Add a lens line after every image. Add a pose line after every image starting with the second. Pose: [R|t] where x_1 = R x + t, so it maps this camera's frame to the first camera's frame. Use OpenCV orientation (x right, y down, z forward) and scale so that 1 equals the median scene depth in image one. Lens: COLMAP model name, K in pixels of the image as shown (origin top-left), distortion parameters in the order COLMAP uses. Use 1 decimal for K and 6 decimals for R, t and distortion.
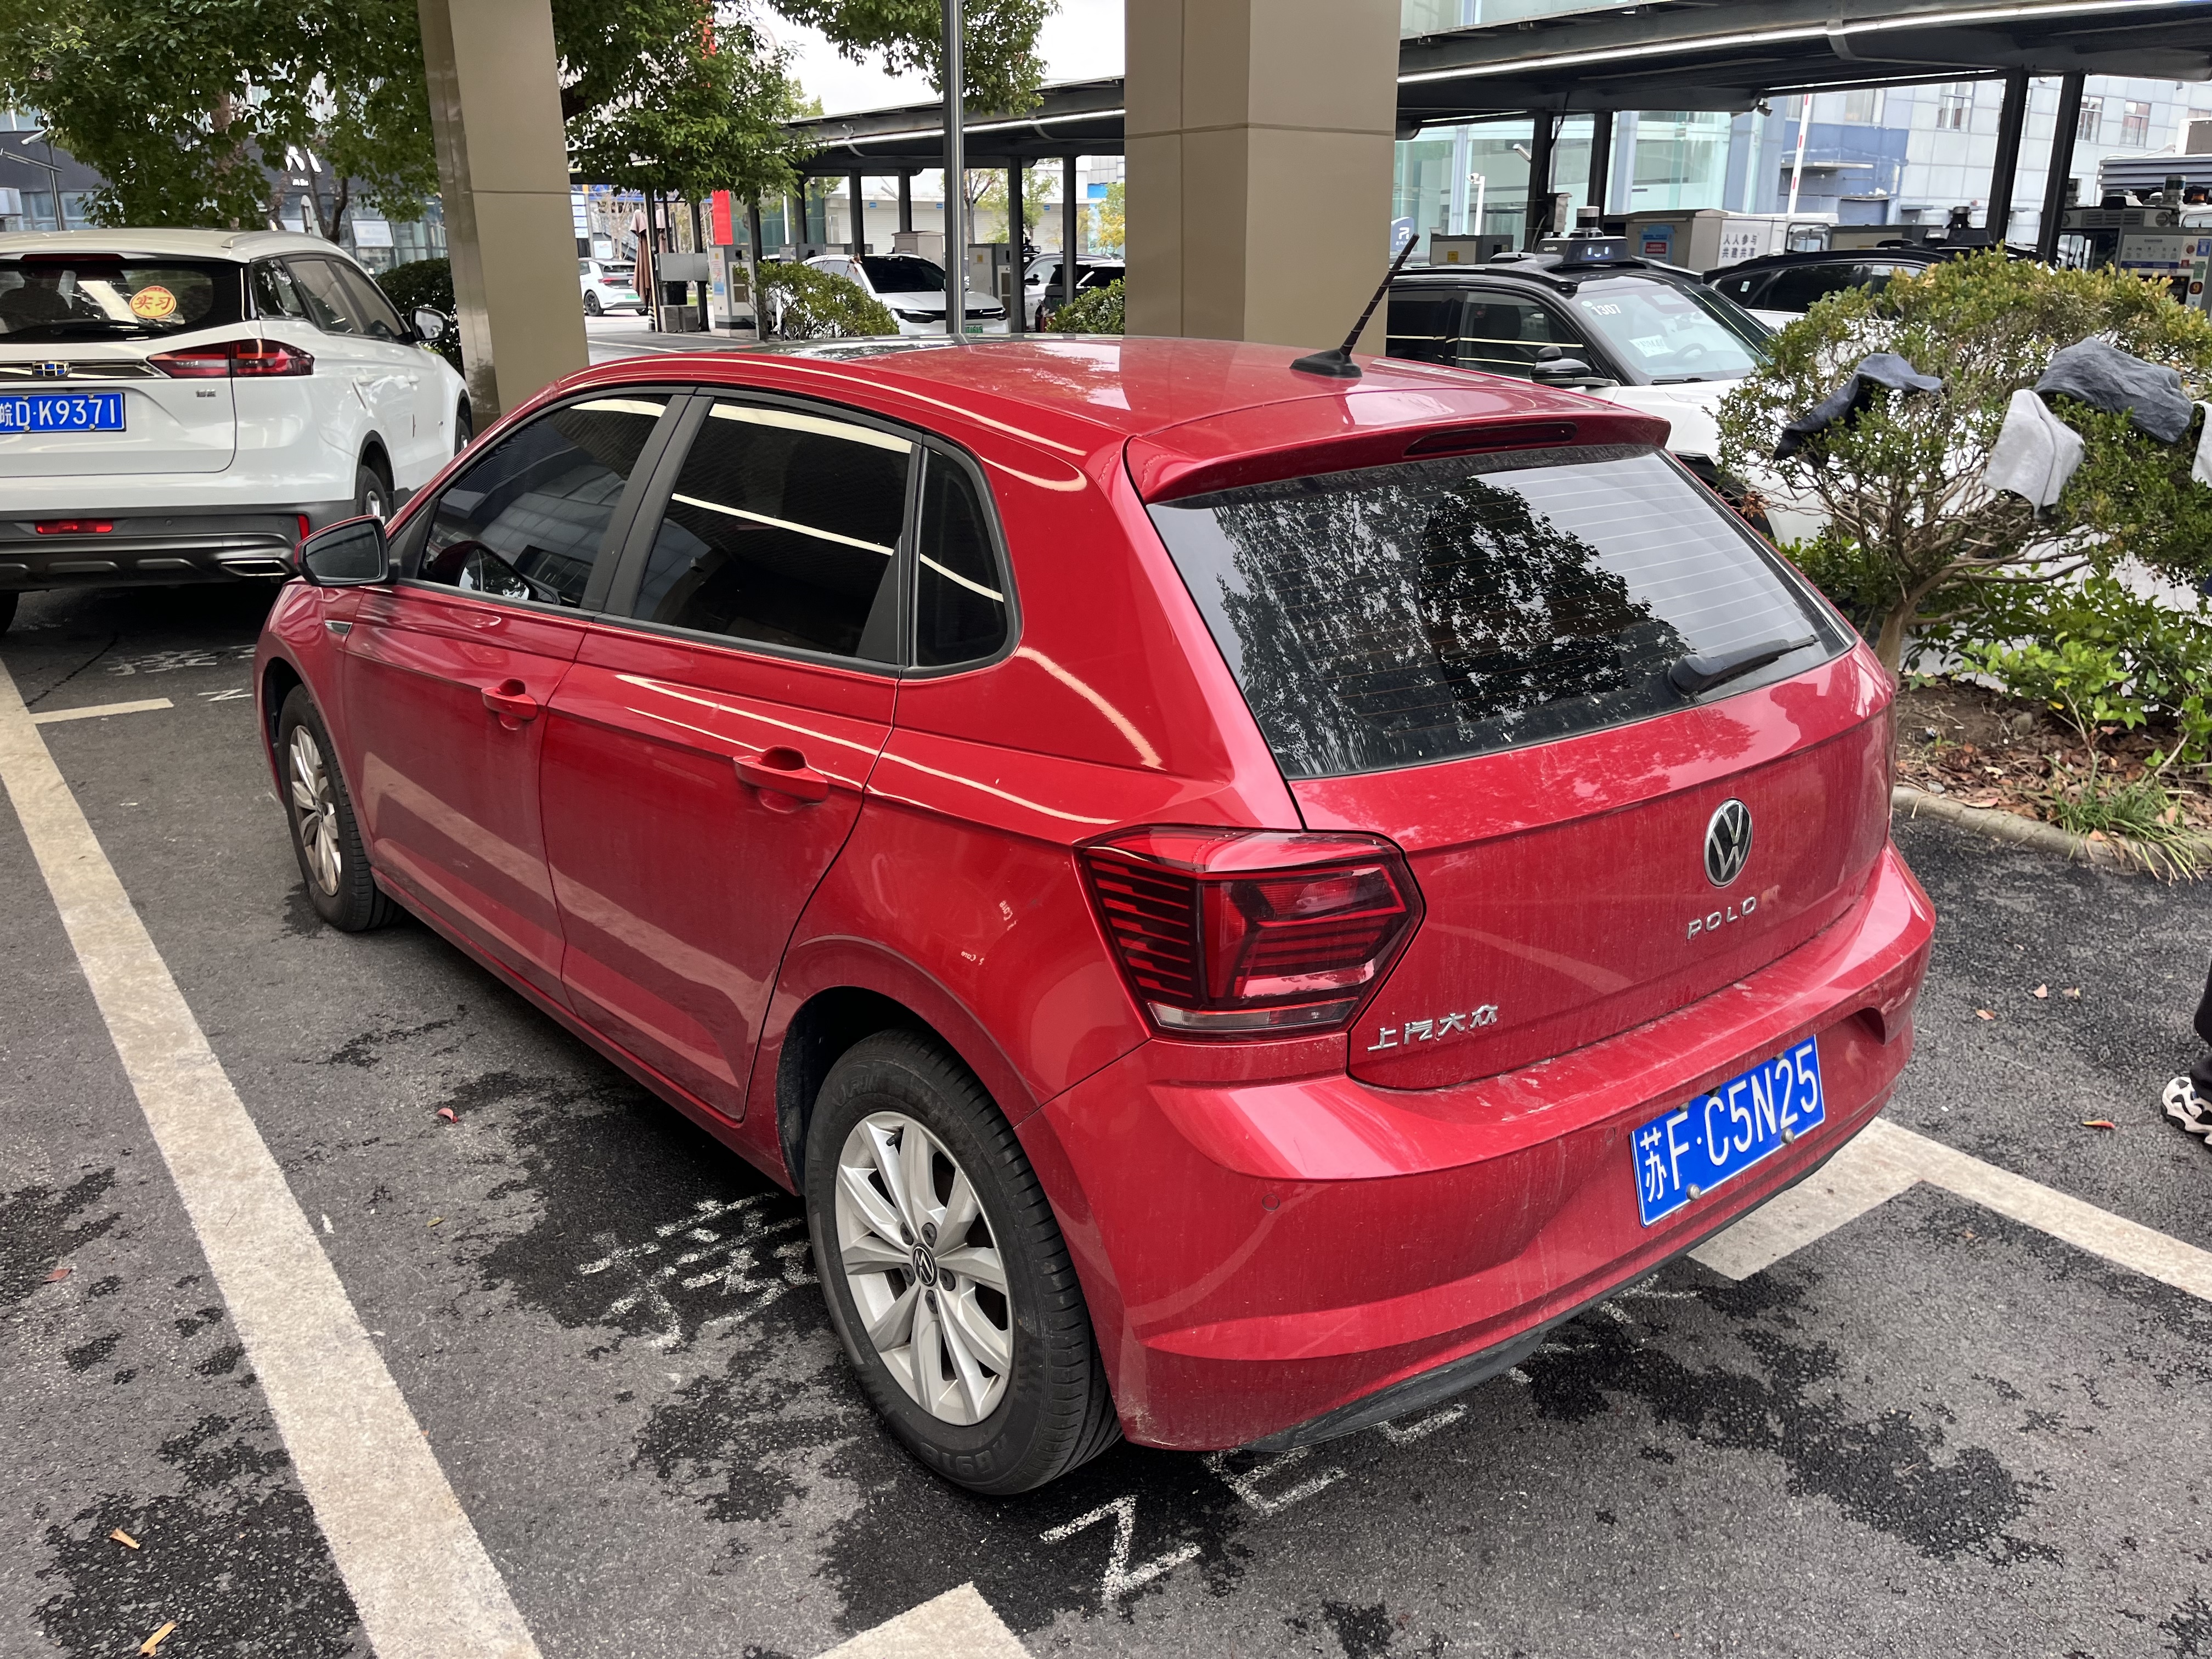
lens RADIAL K [[1663.3, 0, 1103.5], [0, 1663.3, 801.6], [0, 0, 1]] dist [0.065656, -0.102509]
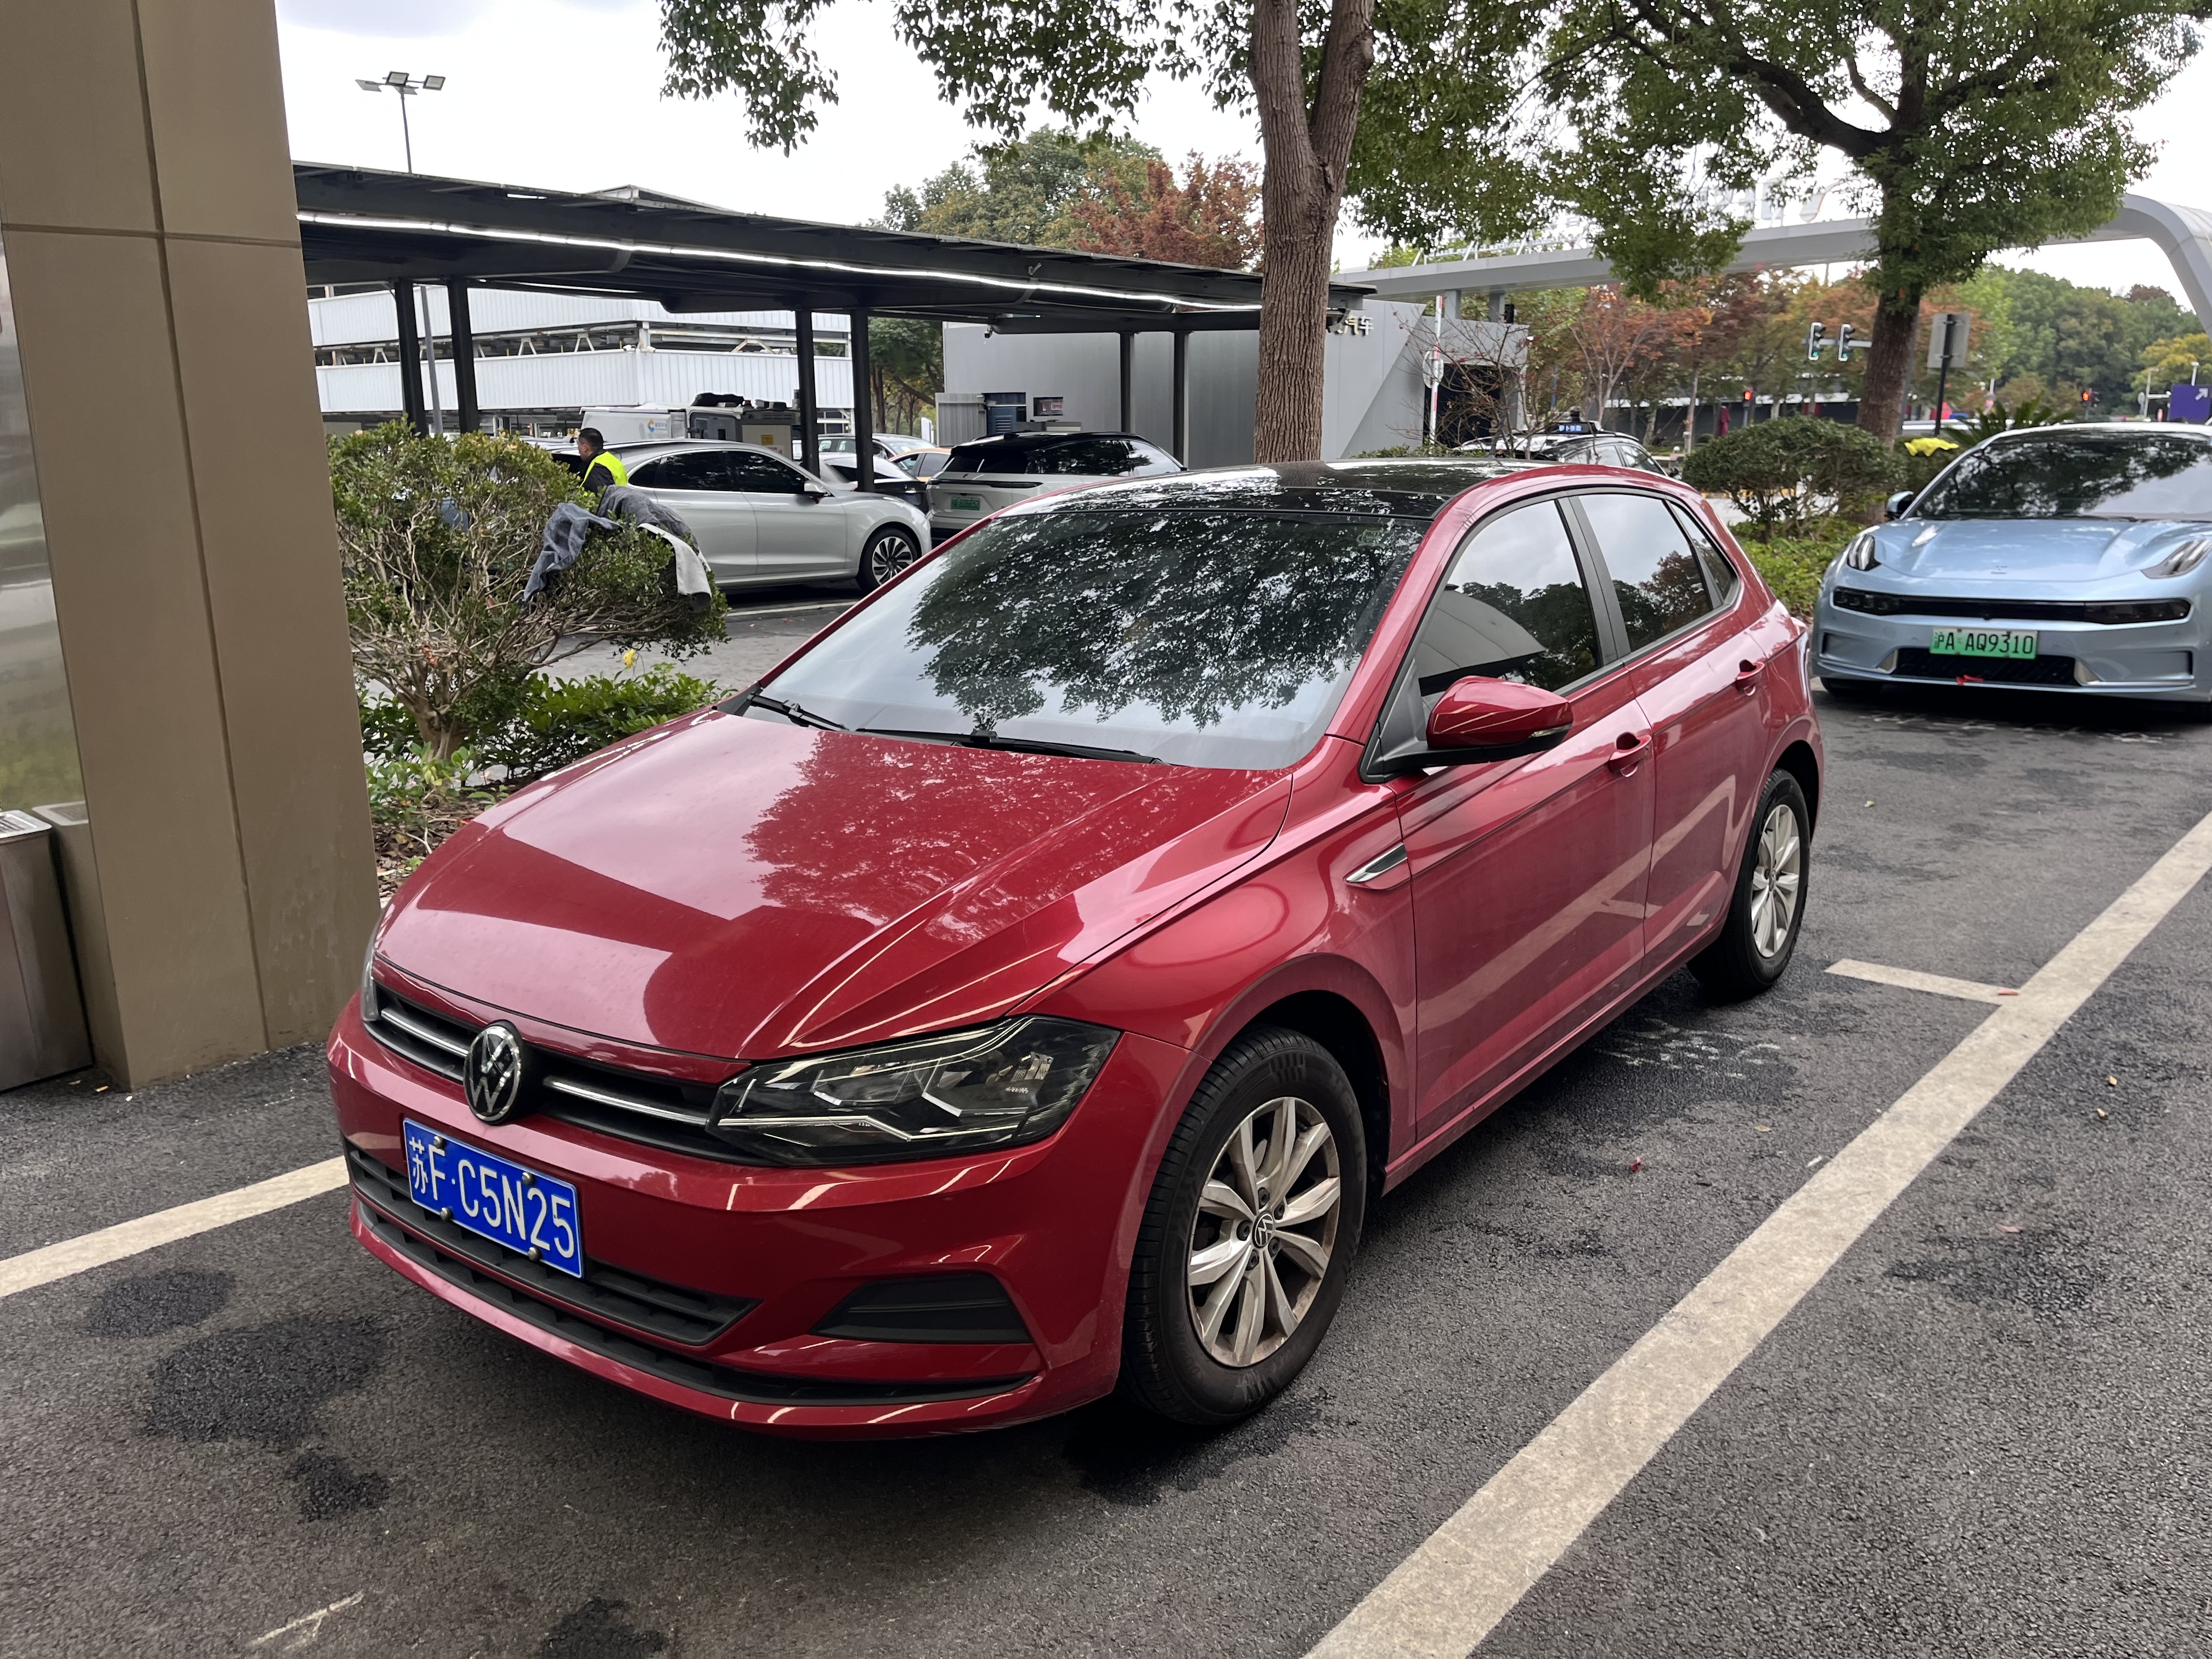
lens RADIAL K [[1680.3, 0, 1106.0], [0, 1680.3, 829.5], [0, 0, 1]] dist [0.101631, -0.153235]
pose [[-0.212325, -0.212370, 0.953843, -1.543524], [0.307795, 0.911881, 0.271542, -0.489210], [-0.927459, 0.351243, -0.128249, 1.607207]]
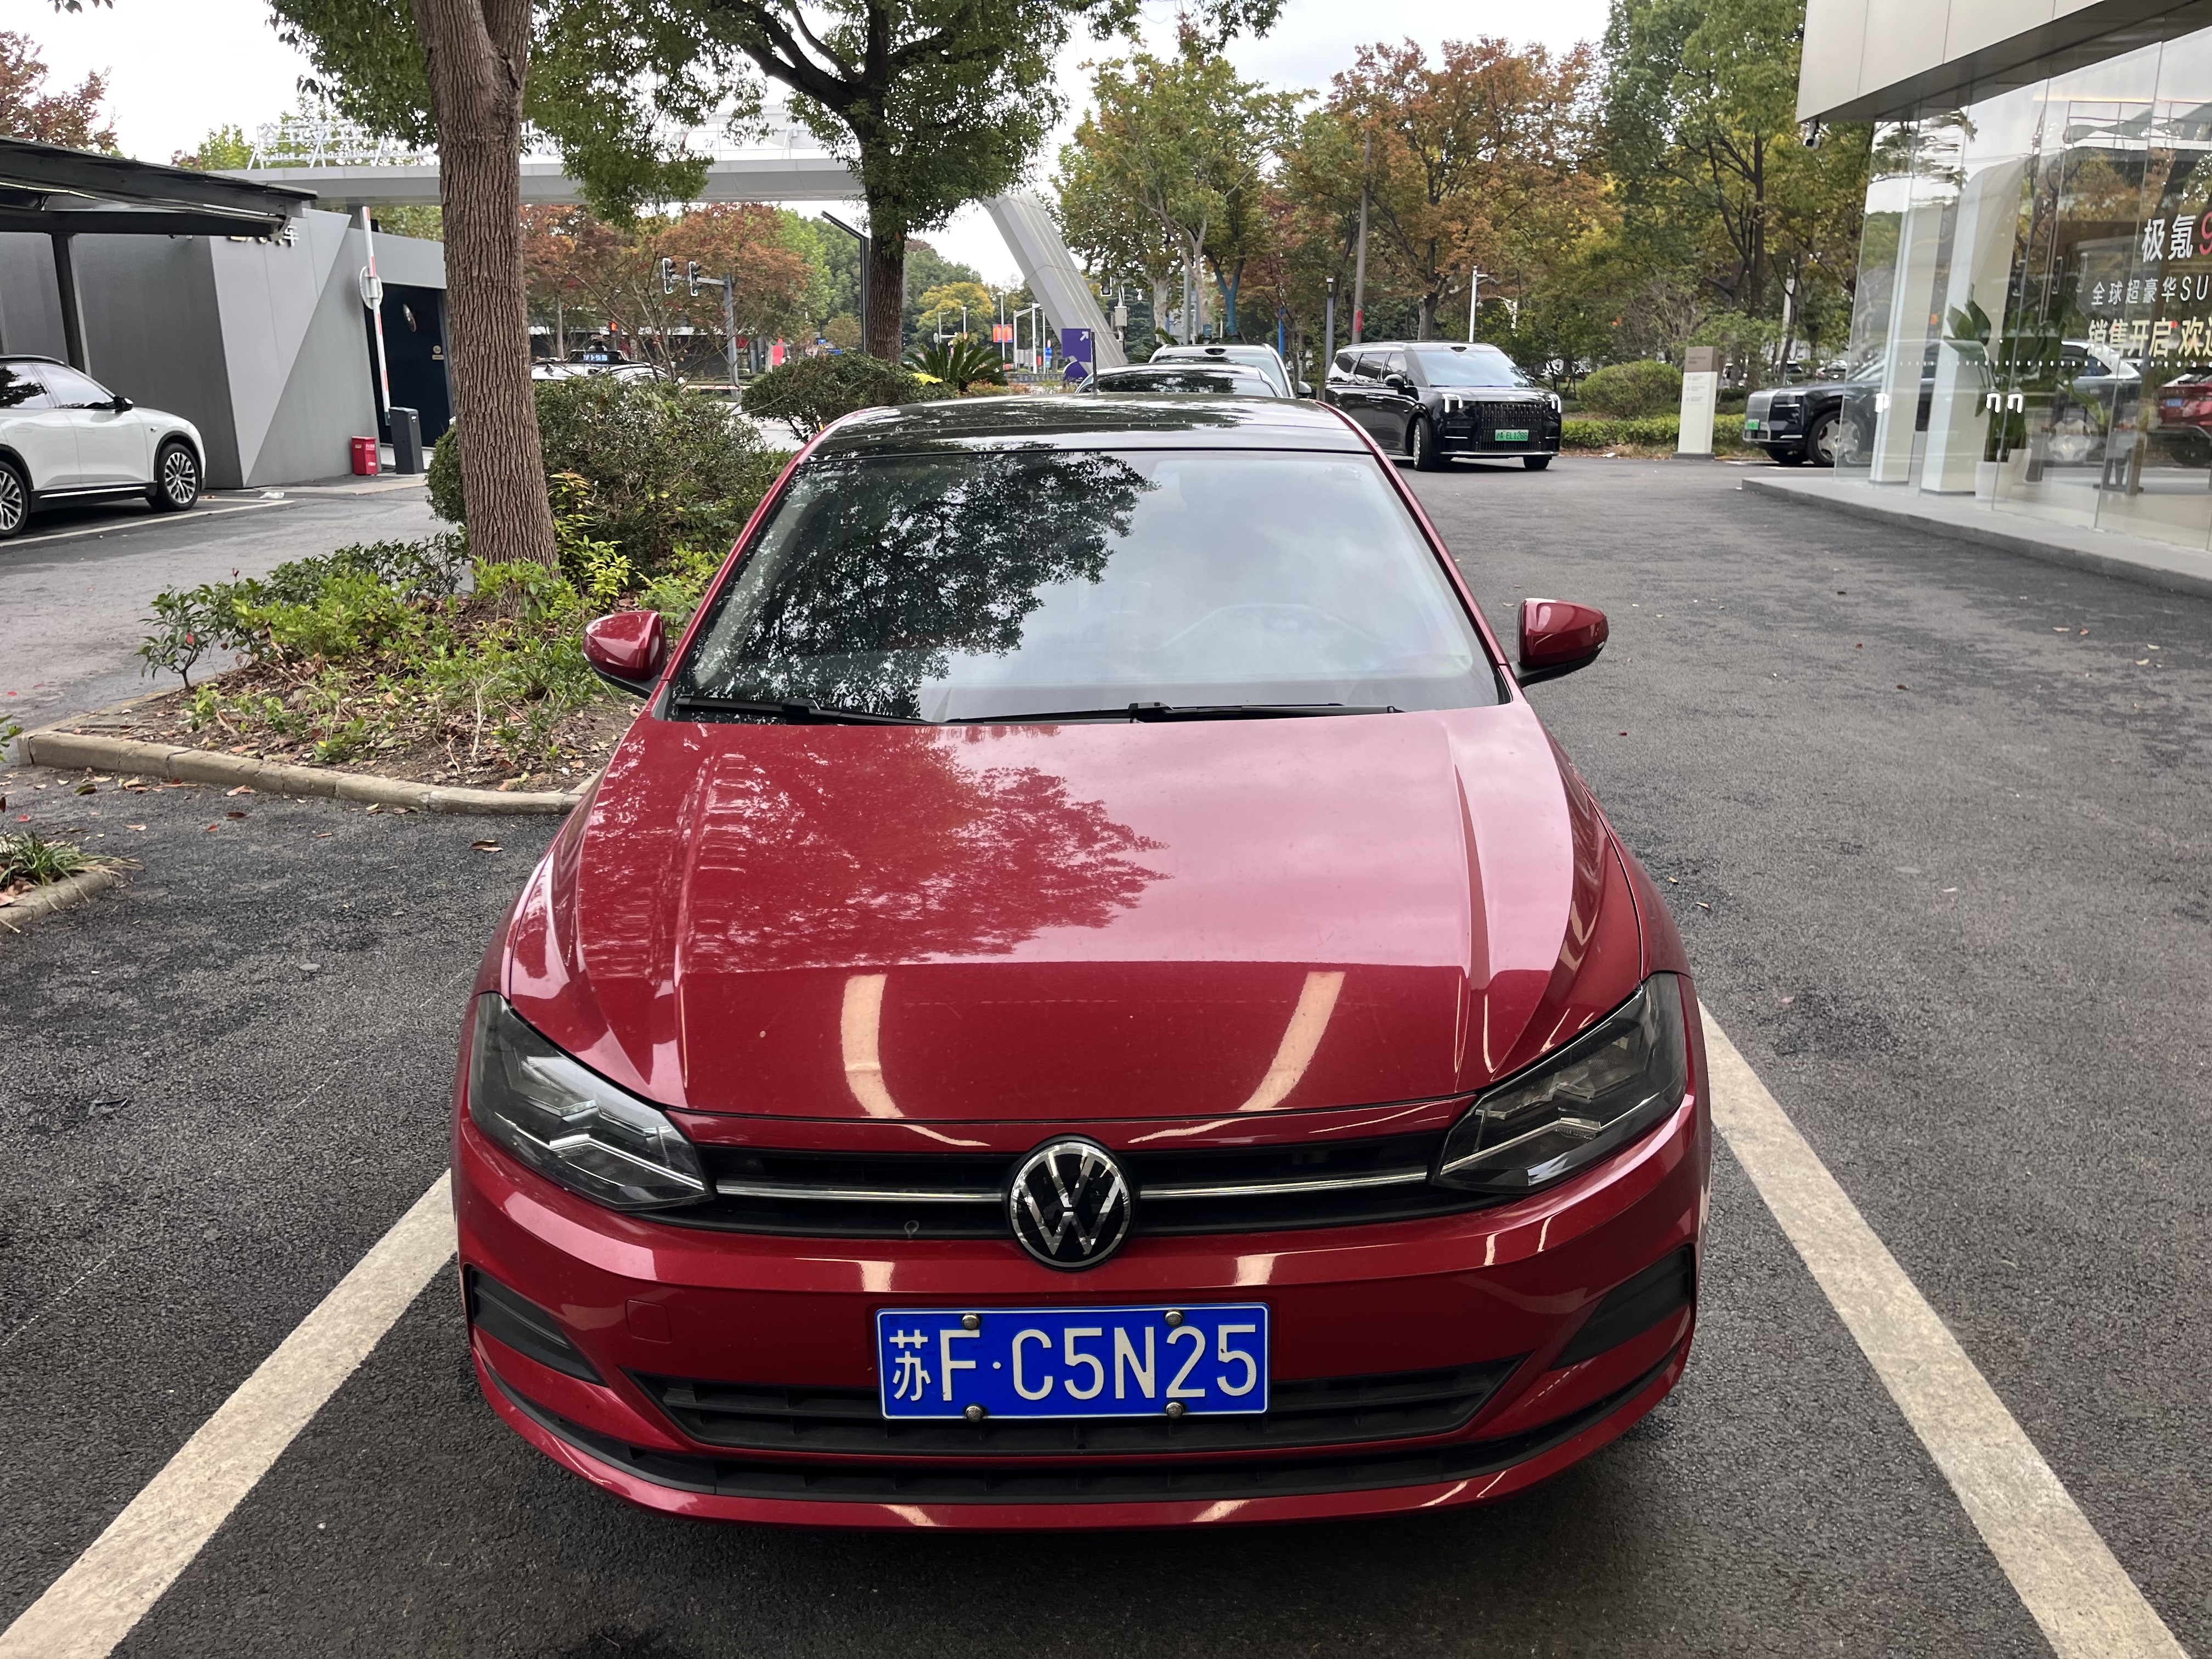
lens RADIAL K [[1680.2, 0, 1107.5], [0, 1680.2, 796.7], [0, 0, 1]] dist [0.082998, -0.101050]
pose [[-0.771739, -0.151739, 0.617571, -1.051023], [0.199896, 0.864012, 0.462088, -0.685126], [-0.603705, 0.480062, -0.636459, 2.189001]]
